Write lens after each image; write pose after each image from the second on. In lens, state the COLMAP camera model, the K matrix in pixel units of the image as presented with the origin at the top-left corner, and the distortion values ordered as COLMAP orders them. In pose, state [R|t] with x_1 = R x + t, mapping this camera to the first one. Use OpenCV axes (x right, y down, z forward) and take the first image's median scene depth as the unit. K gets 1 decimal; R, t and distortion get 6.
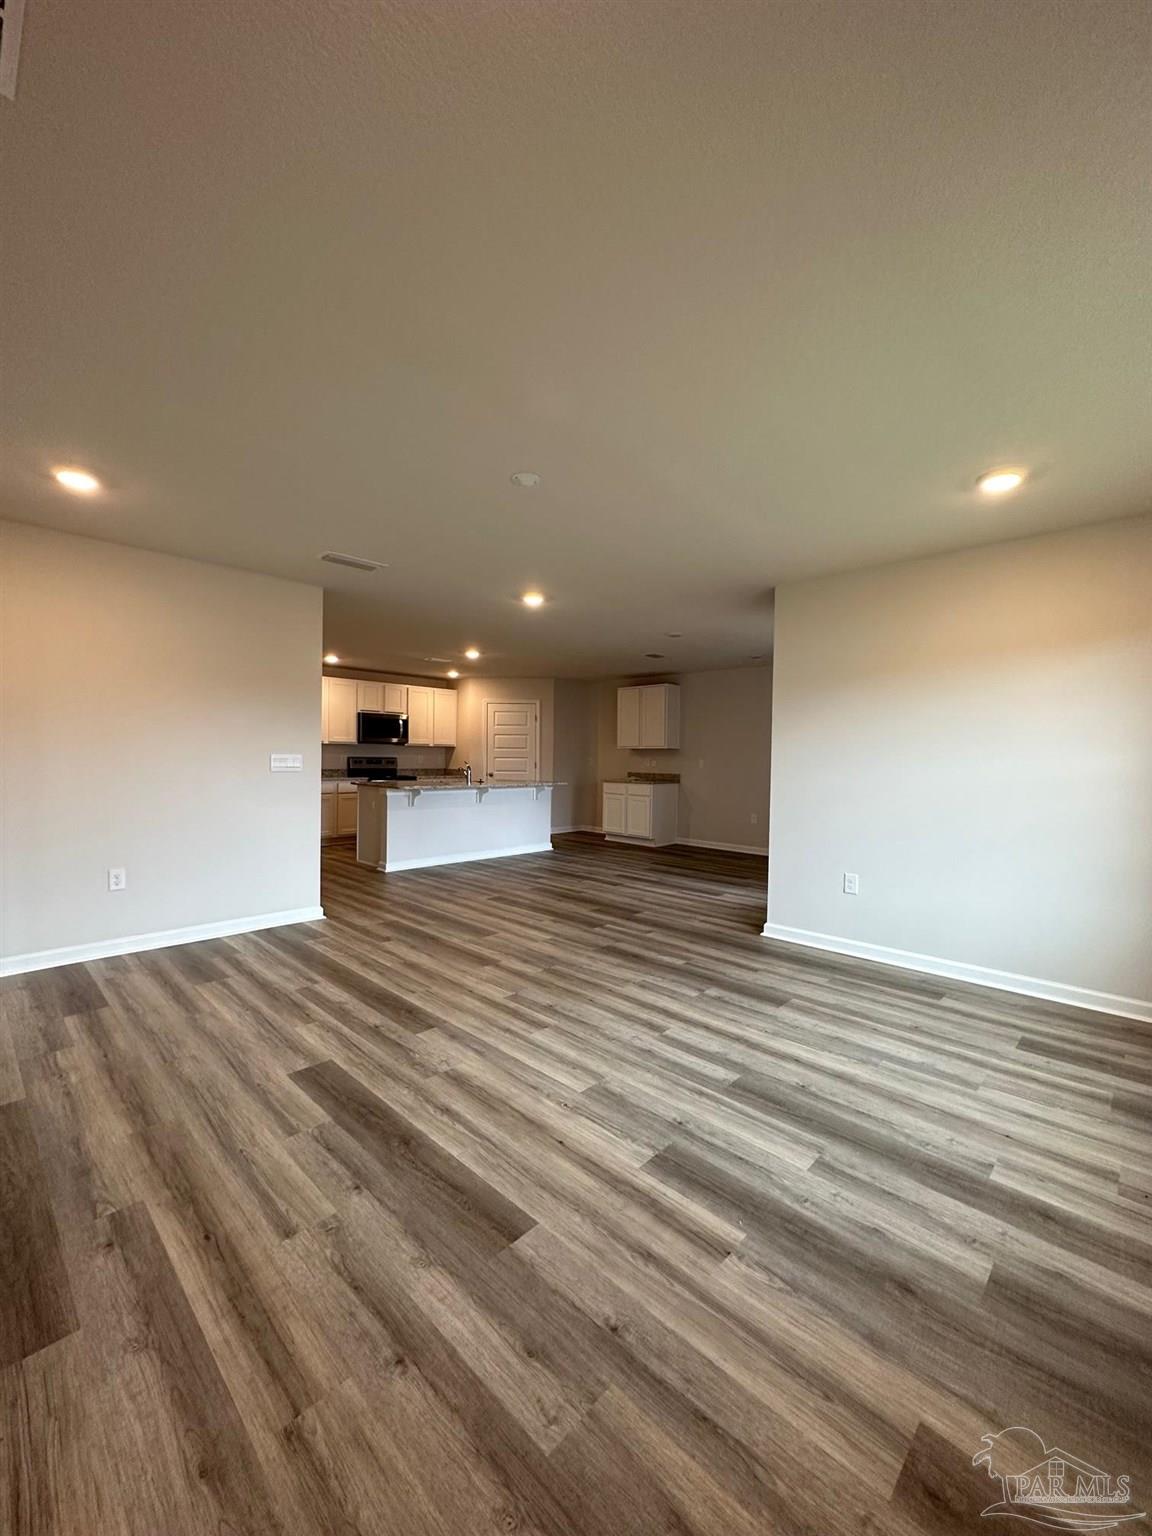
lens RADIAL K [[613.2, 0, 575.6], [0, 613.2, 765.5], [0, 0, 1]] dist [-0.001281, 0.000265]
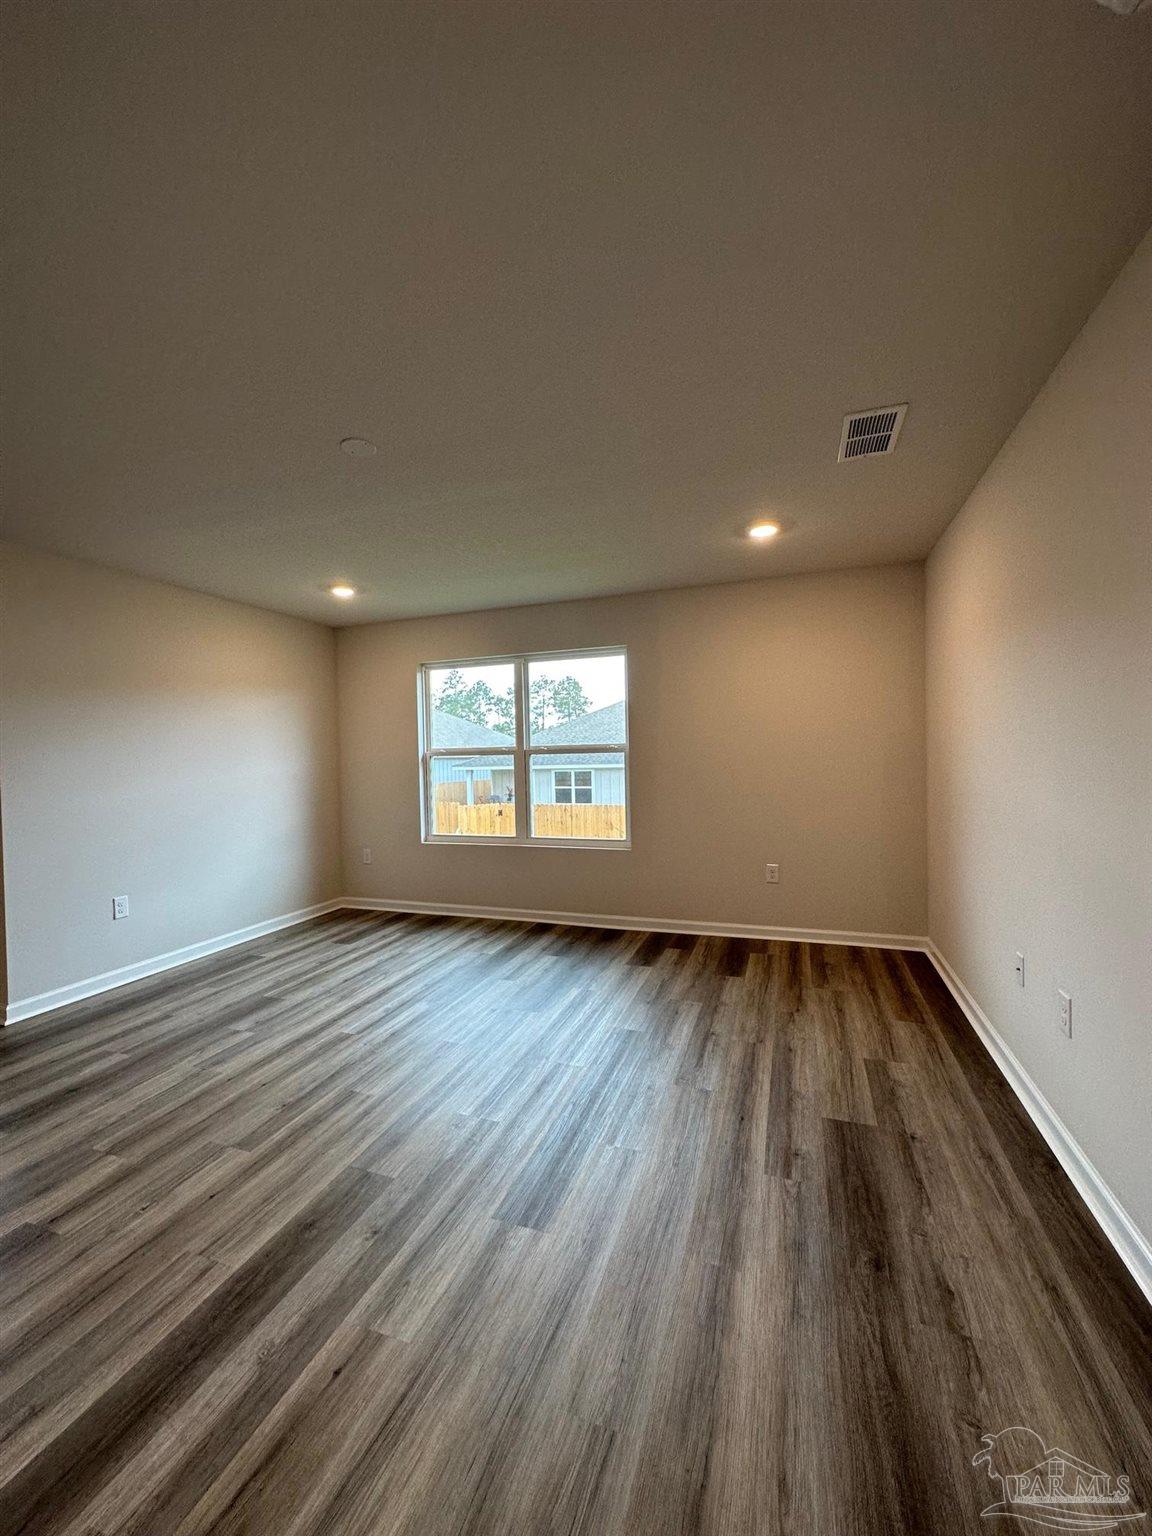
lens RADIAL K [[613.2, 0, 575.6], [0, 613.2, 765.5], [0, 0, 1]] dist [-0.001281, 0.000265]
pose [[-0.412483, -0.019795, 0.910750, -0.935502], [0.030018, 0.998926, 0.035306, -0.045729], [-0.910471, 0.041902, -0.411446, 1.040176]]
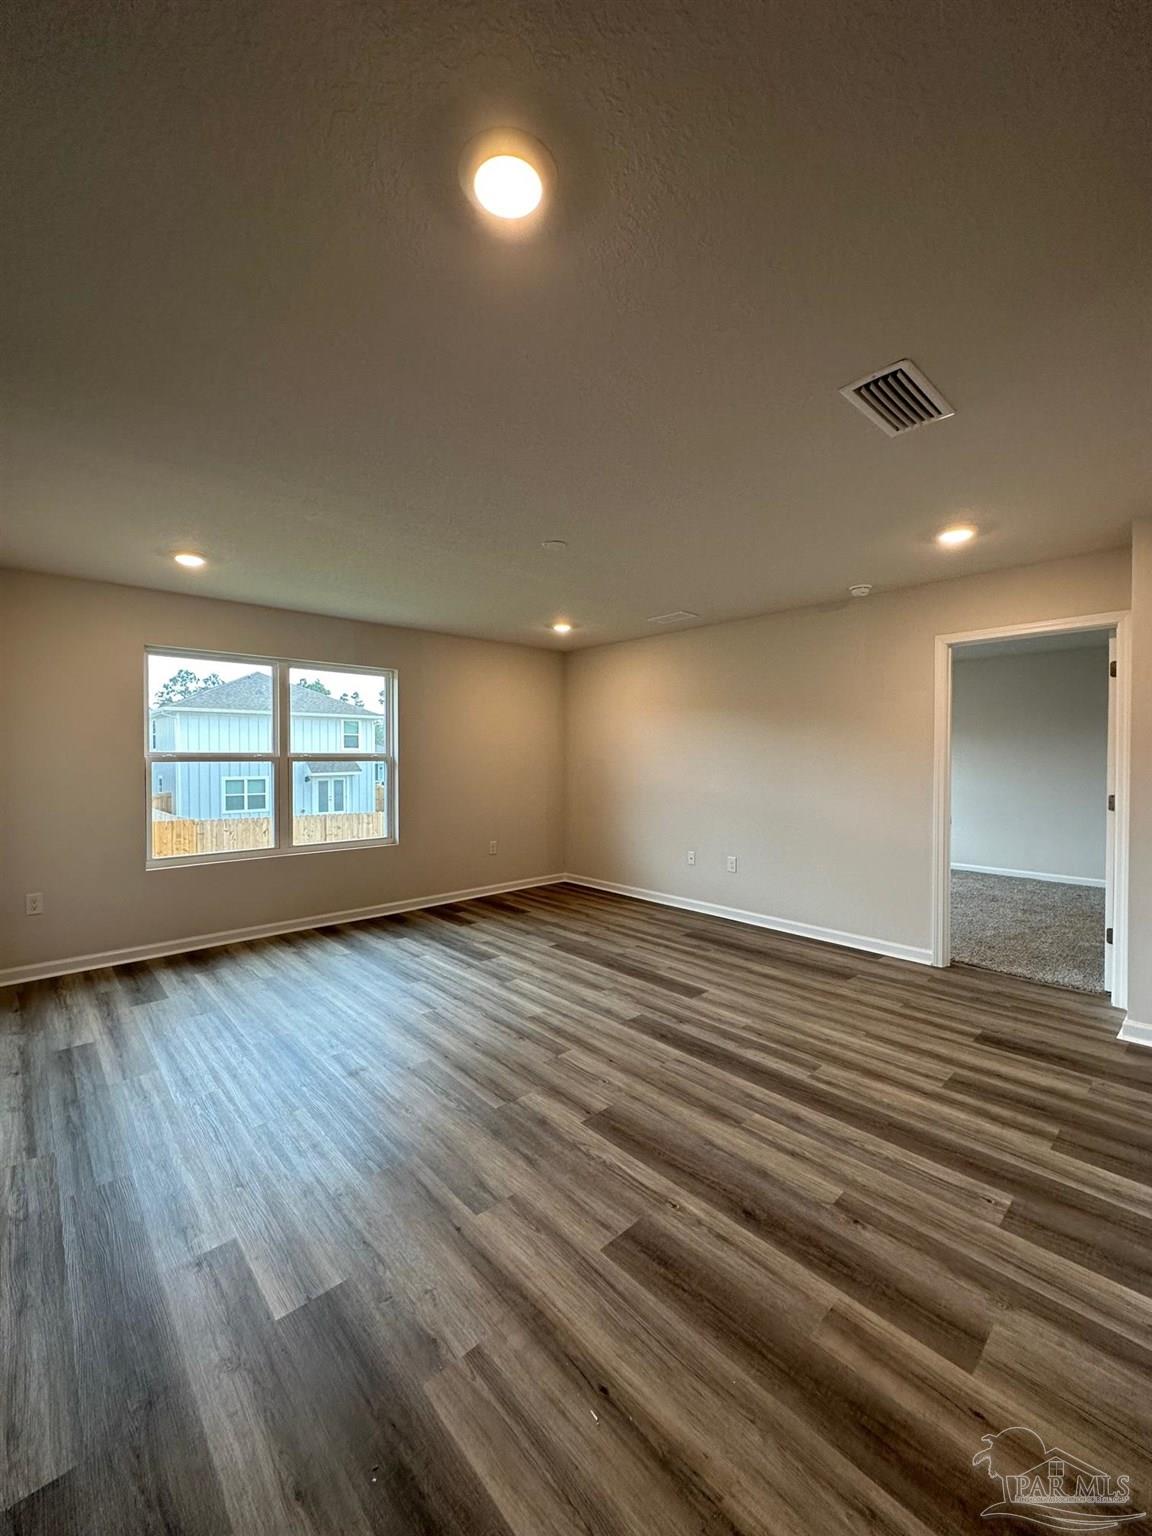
lens RADIAL K [[613.4, 0, 576.0], [0, 613.4, 768.0], [0, 0, 1]] dist [0.001128, 0.000093]
pose [[-0.998113, -0.015043, 0.059540, -0.191240], [-0.012914, 0.999269, 0.035983, -0.072932], [-0.060037, 0.035146, -0.997577, 2.091922]]
